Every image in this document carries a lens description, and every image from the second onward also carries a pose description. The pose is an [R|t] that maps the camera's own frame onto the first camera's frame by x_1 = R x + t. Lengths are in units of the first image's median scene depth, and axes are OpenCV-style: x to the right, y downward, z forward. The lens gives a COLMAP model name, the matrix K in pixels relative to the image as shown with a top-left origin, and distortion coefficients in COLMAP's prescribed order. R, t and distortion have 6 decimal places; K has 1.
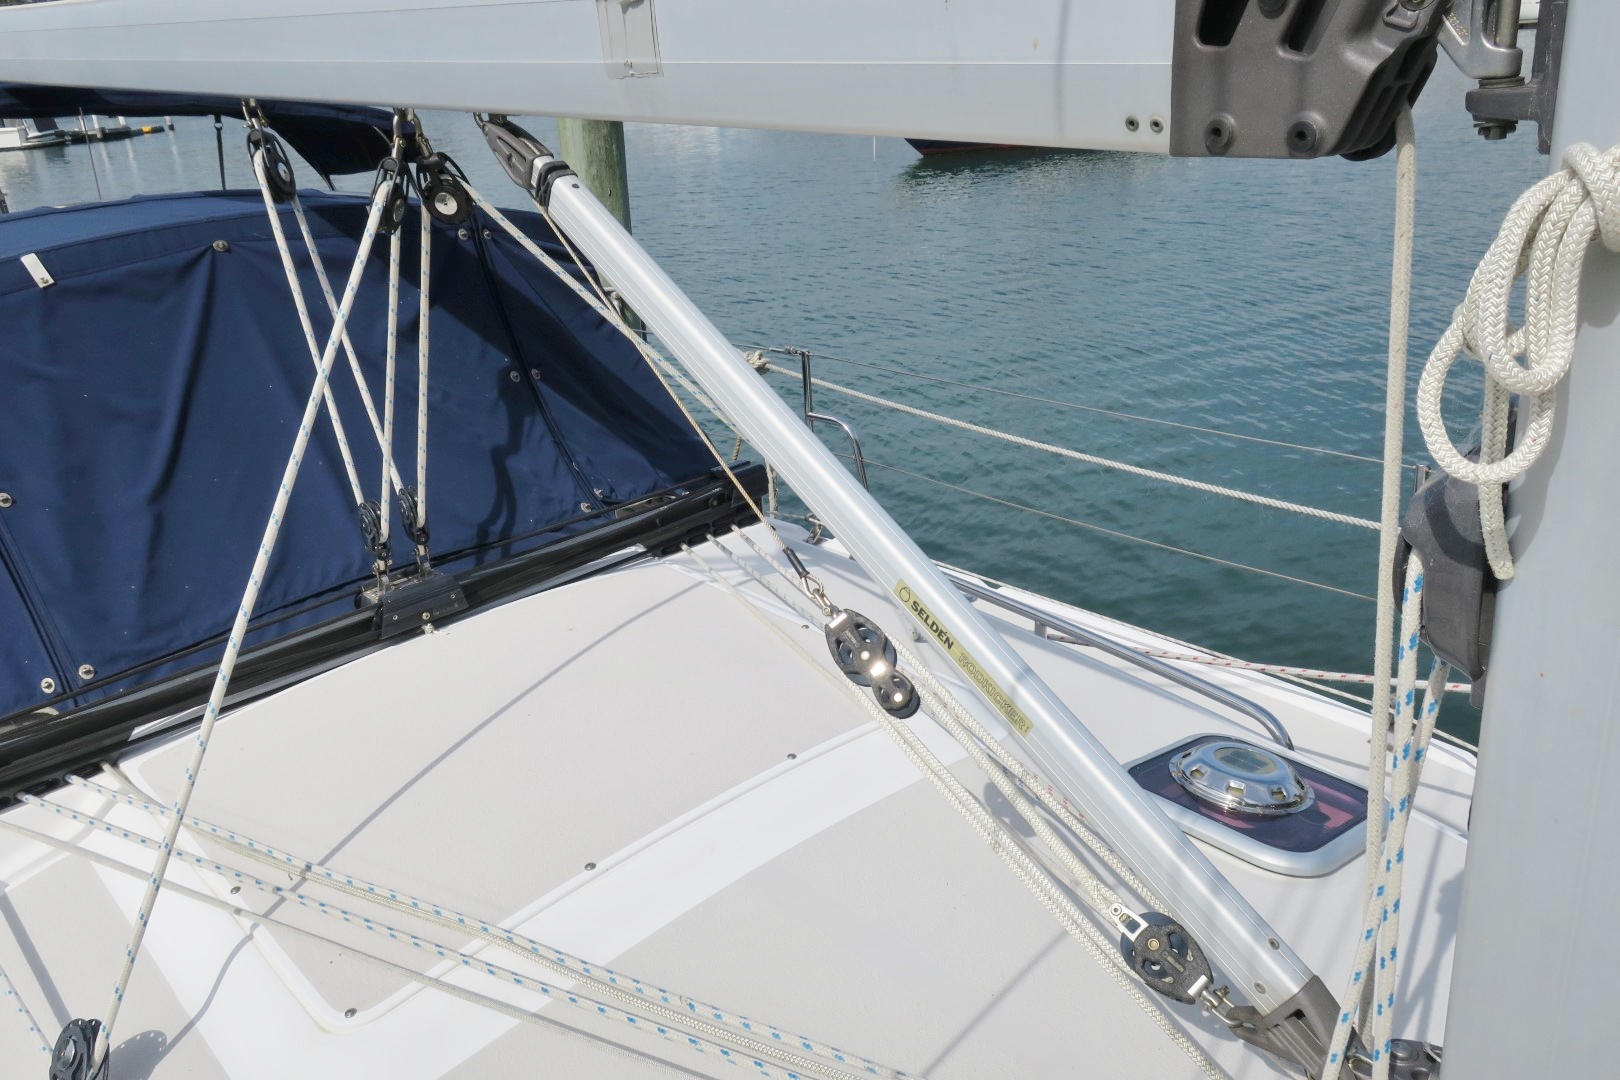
lens RADIAL K [[1235.0, 0, 810.0], [0, 1235.0, 540.0], [0, 0, 1]] dist [-0.002381, -0.001118]
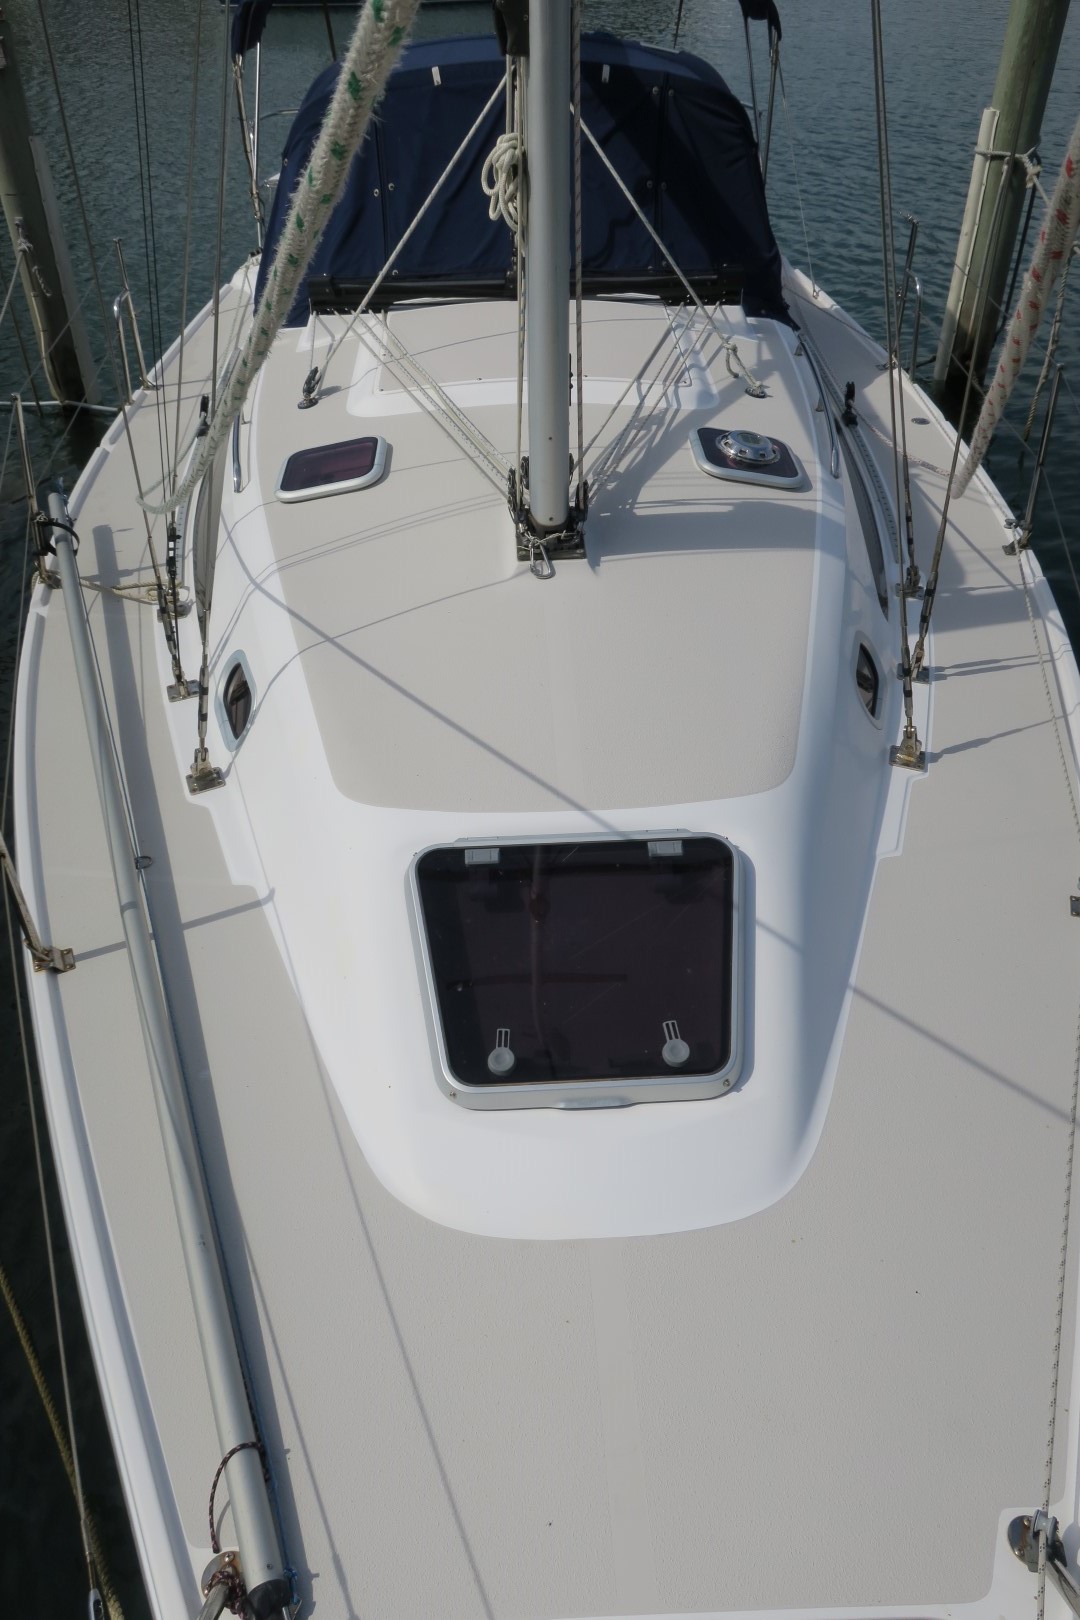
lens RADIAL K [[1235.0, 0, 540.0], [0, 1235.0, 810.0], [0, 0, 1]] dist [-0.002381, -0.001118]
pose [[0.740793, 0.445628, -0.502634, 1.266745], [-0.285325, 0.886153, 0.365132, 0.080587], [0.608124, -0.127073, 0.783605, -0.789191]]
